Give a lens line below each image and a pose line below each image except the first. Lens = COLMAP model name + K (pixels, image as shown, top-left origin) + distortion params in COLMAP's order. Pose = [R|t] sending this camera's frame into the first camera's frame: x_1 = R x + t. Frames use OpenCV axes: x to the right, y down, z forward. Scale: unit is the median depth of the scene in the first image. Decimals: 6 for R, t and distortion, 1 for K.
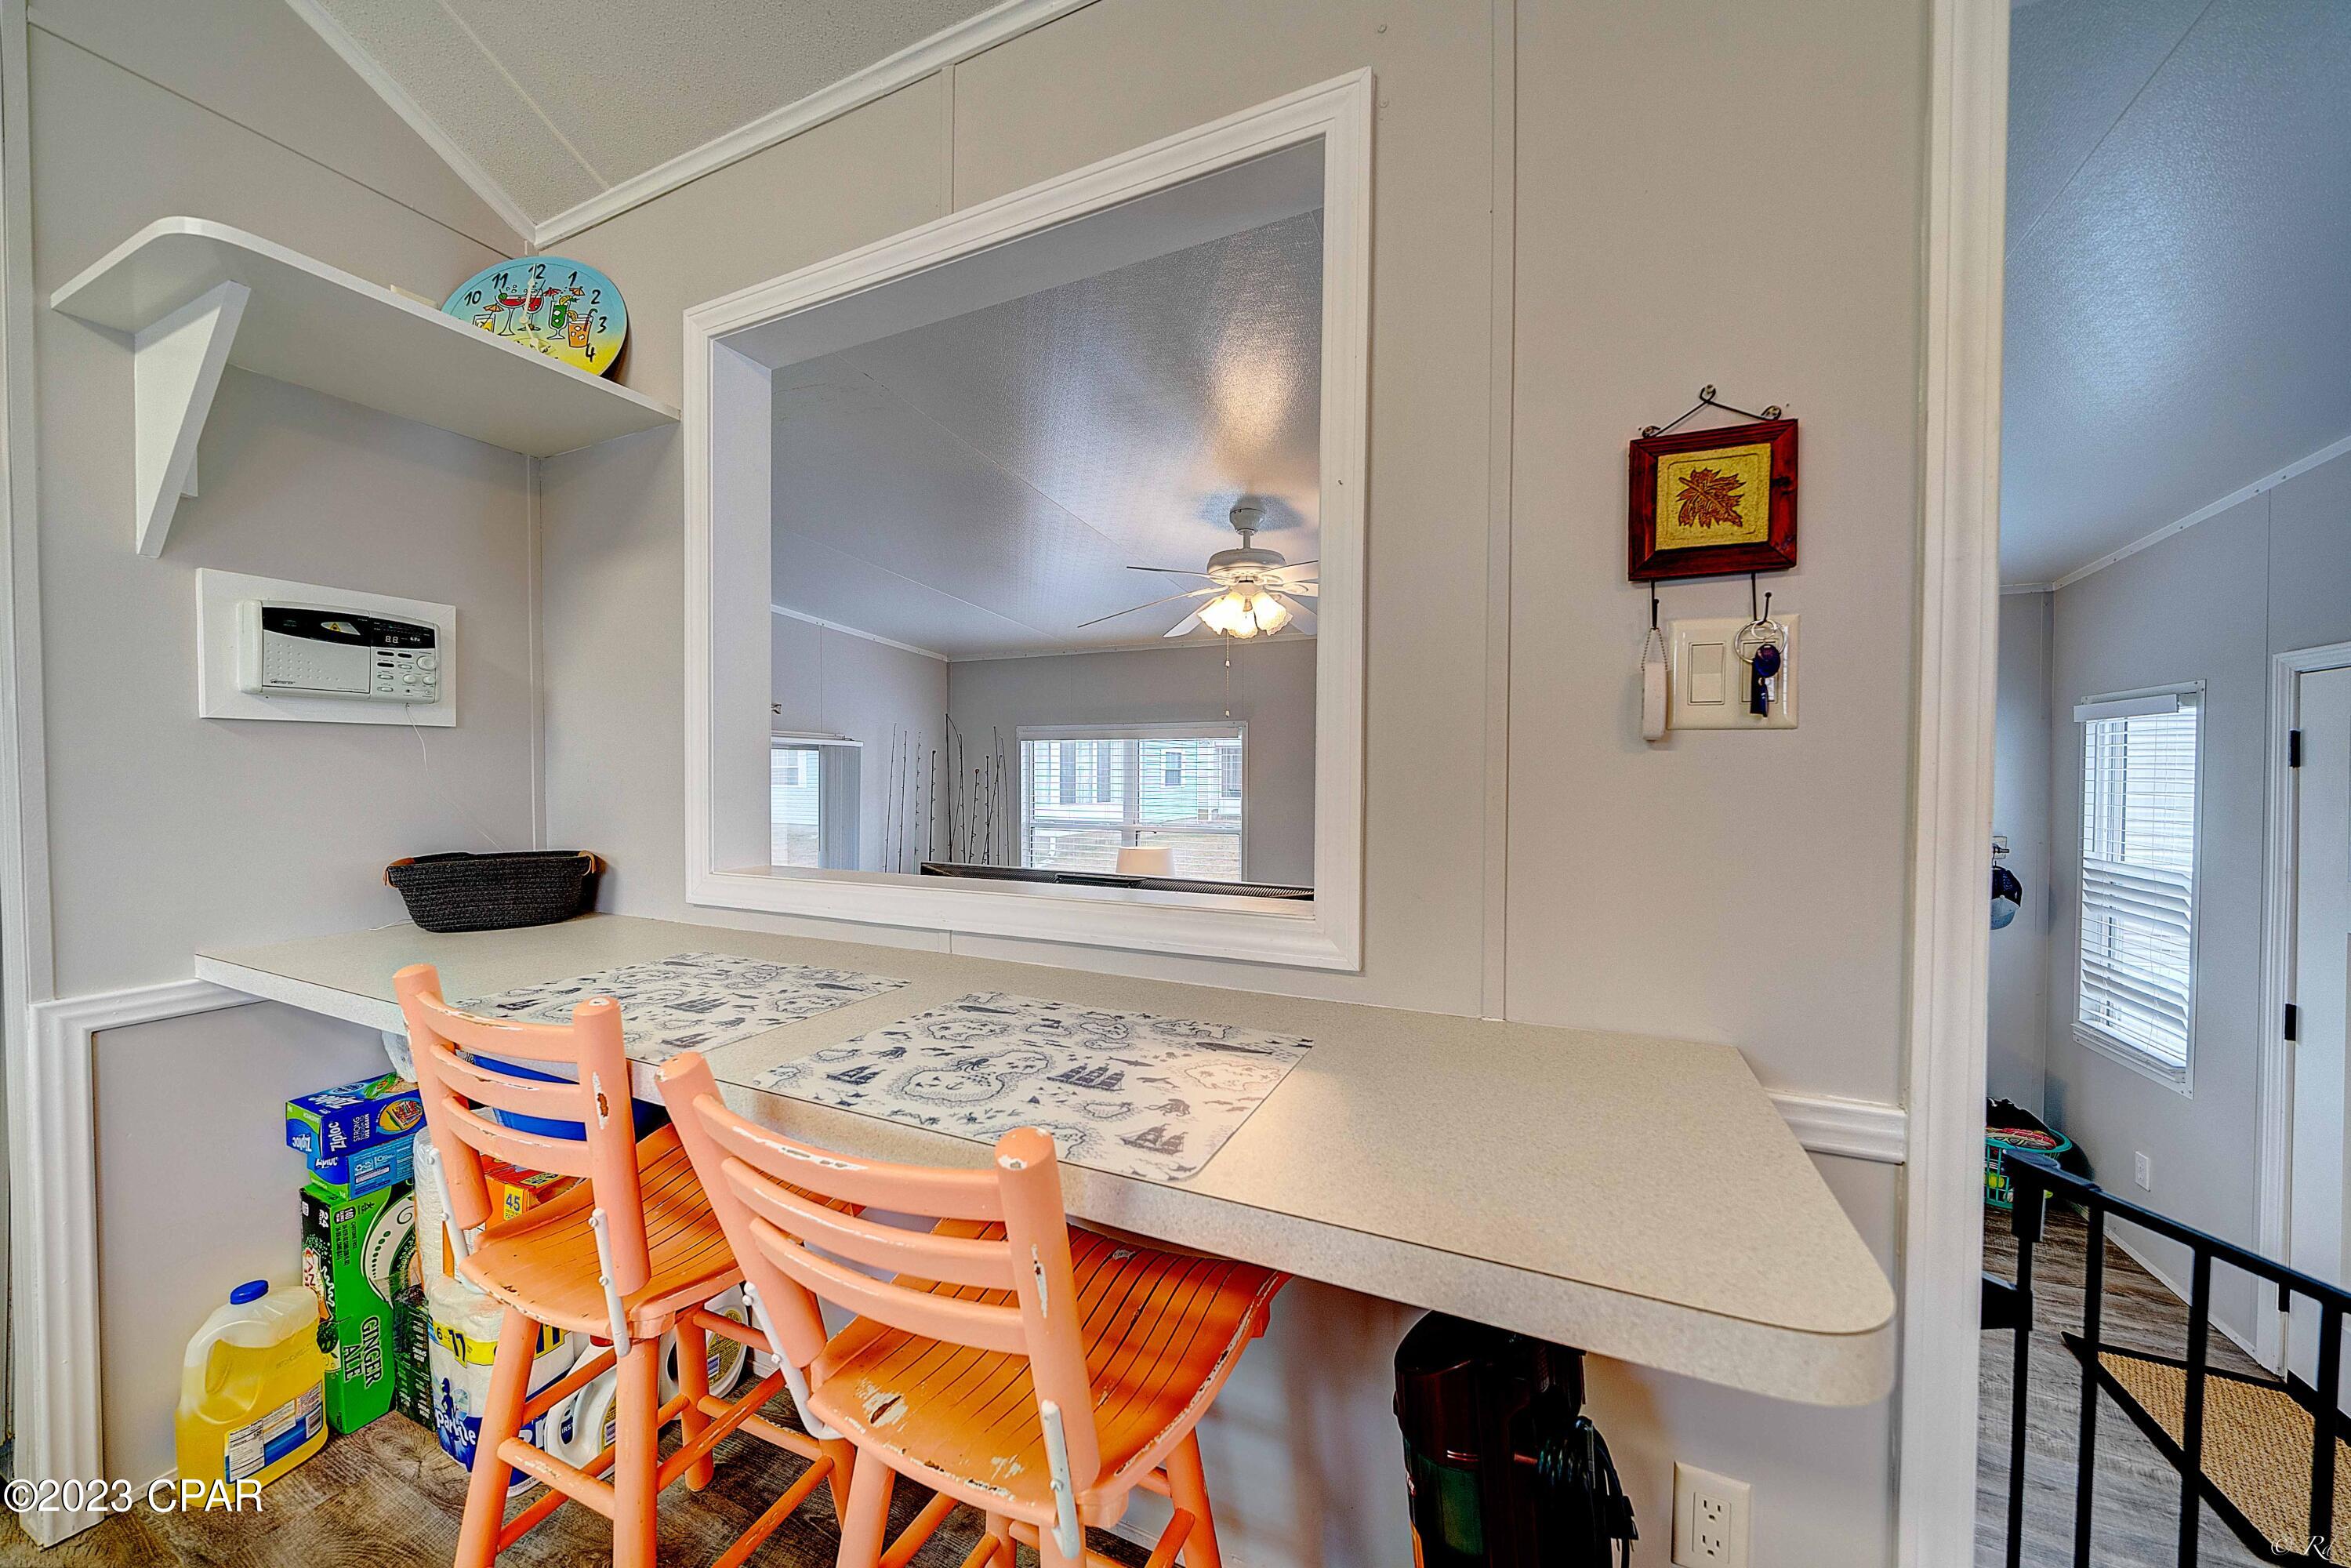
lens RADIAL K [[840.9, 0, 1176.3], [0, 840.9, 791.6], [0, 0, 1]] dist [-0.005263, 0.000040]
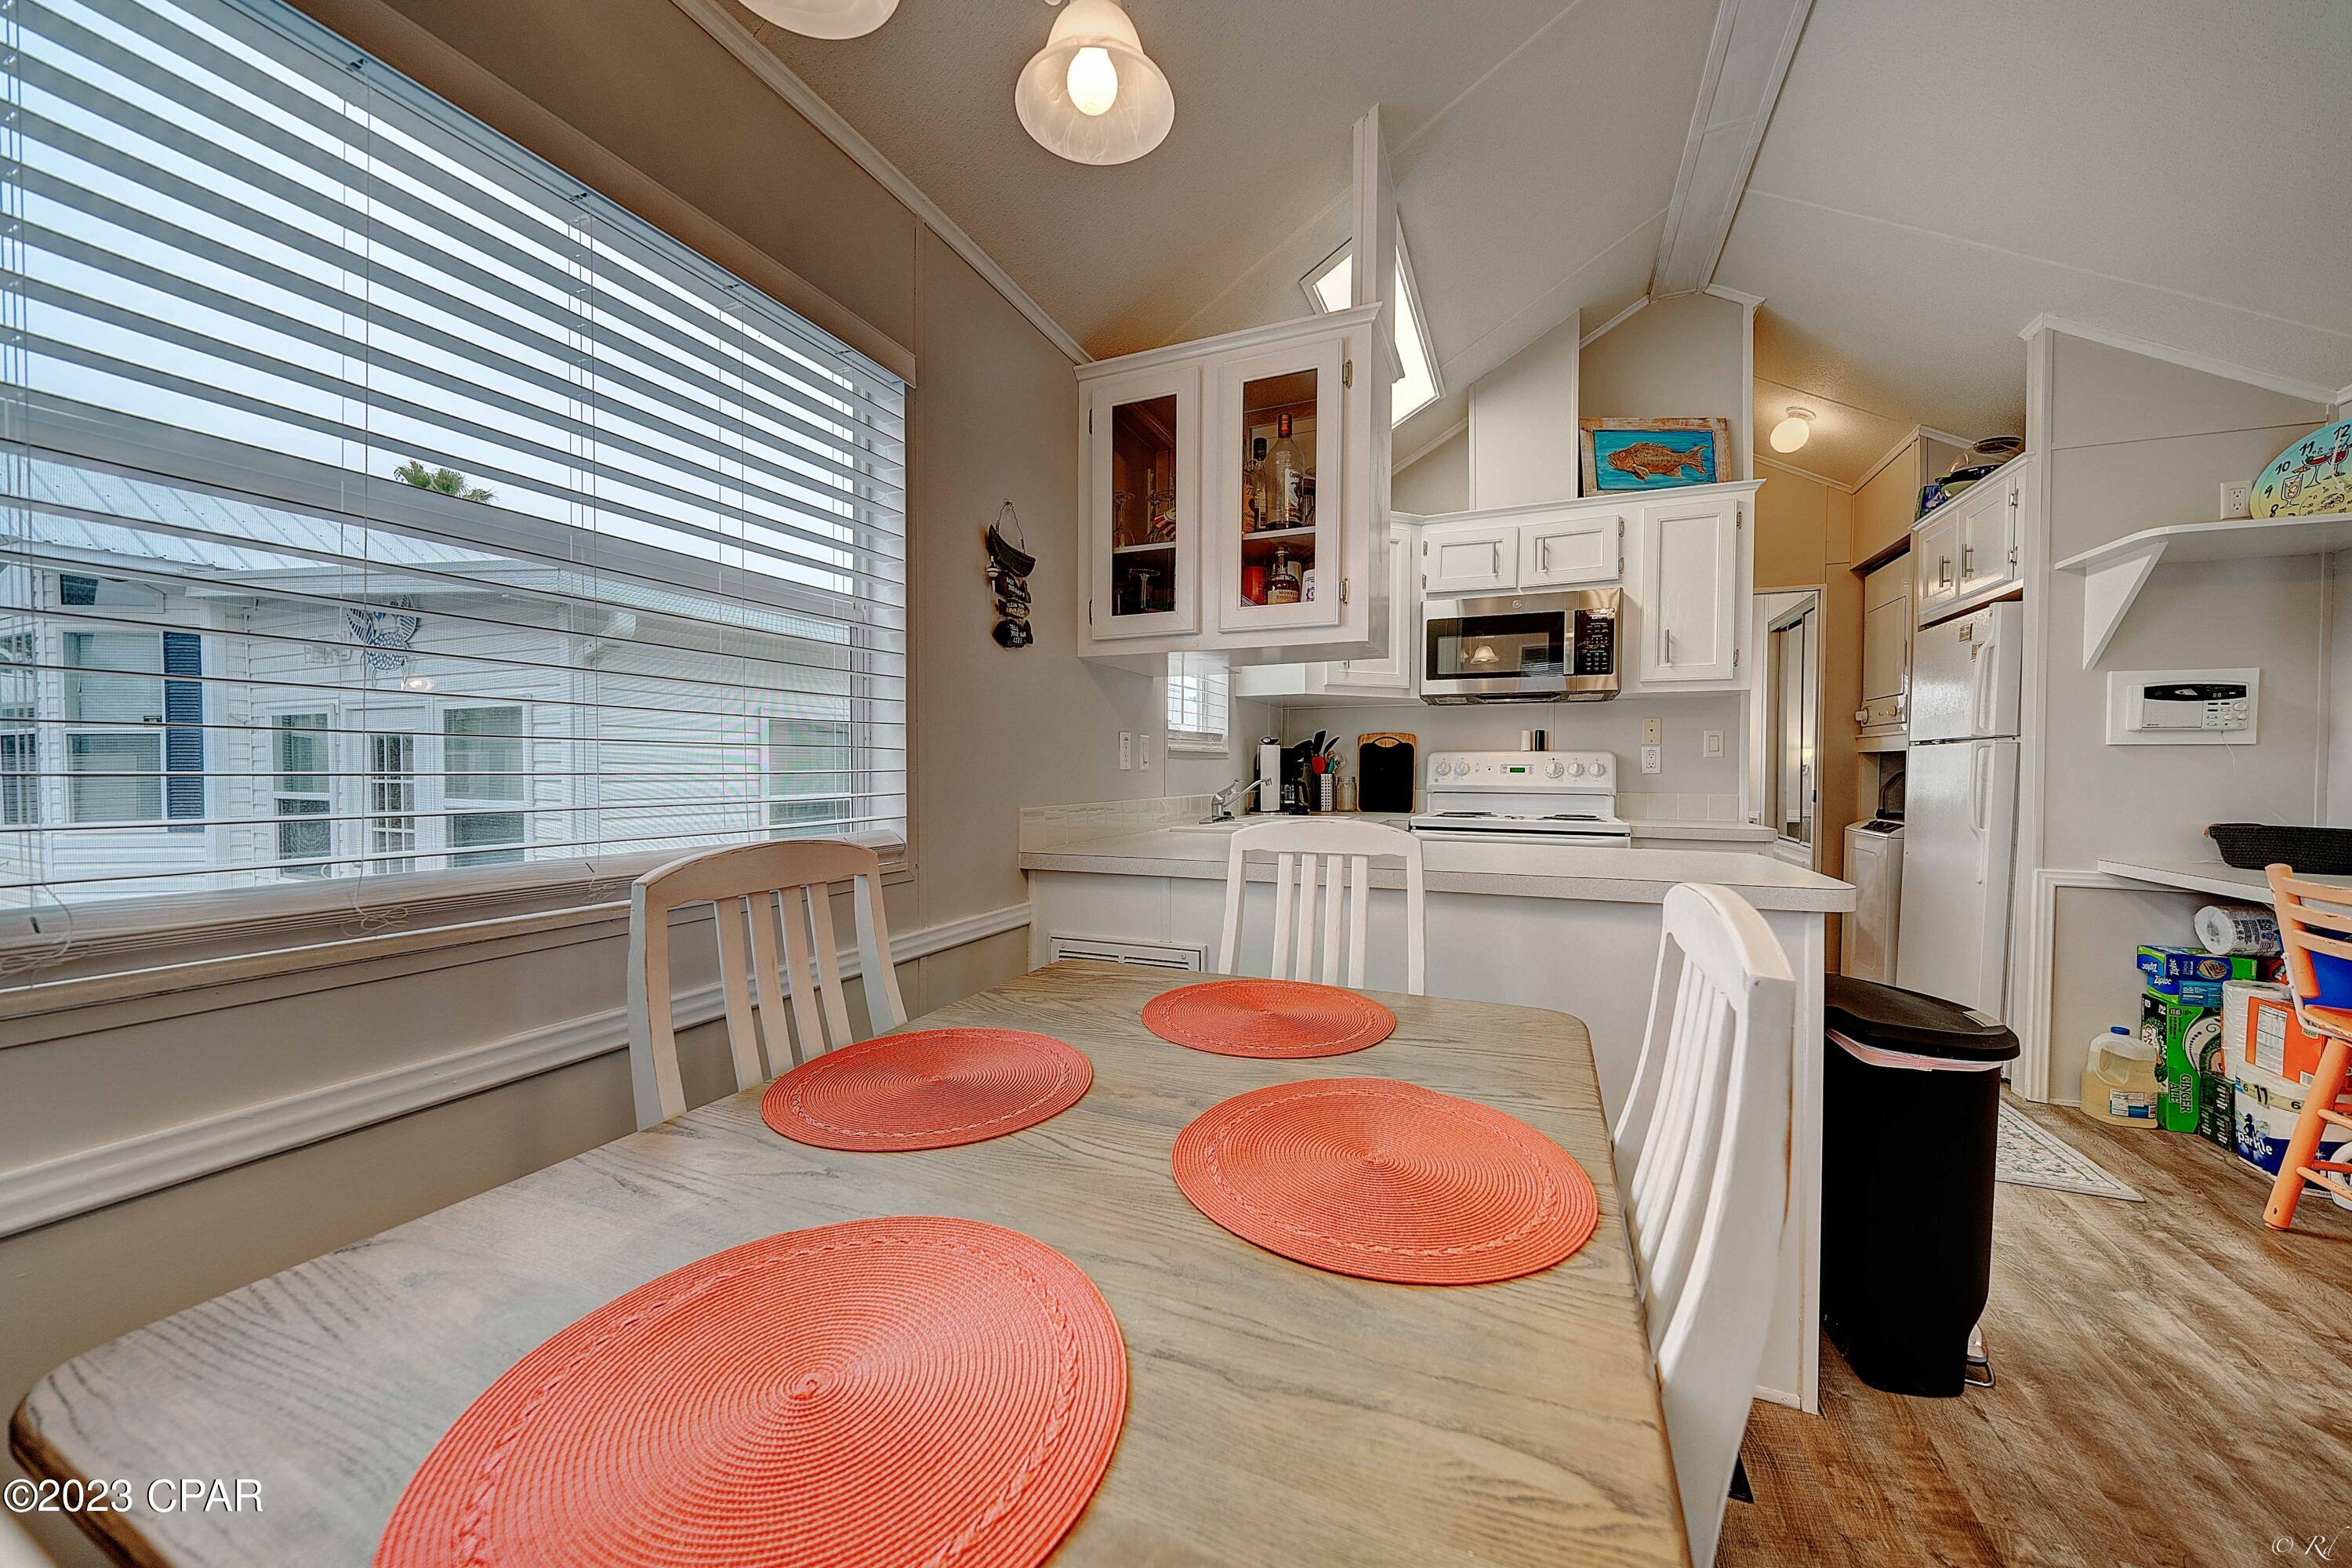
lens RADIAL K [[821.7, 0, 1170.0], [0, 821.7, 780.0], [0, 0, 1]] dist [-0.005953, -0.000162]
pose [[0.028241, 0.018976, -0.999421, 0.717573], [-0.031555, 0.999338, 0.018082, 0.032253], [0.999103, 0.031026, 0.028821, -1.268150]]
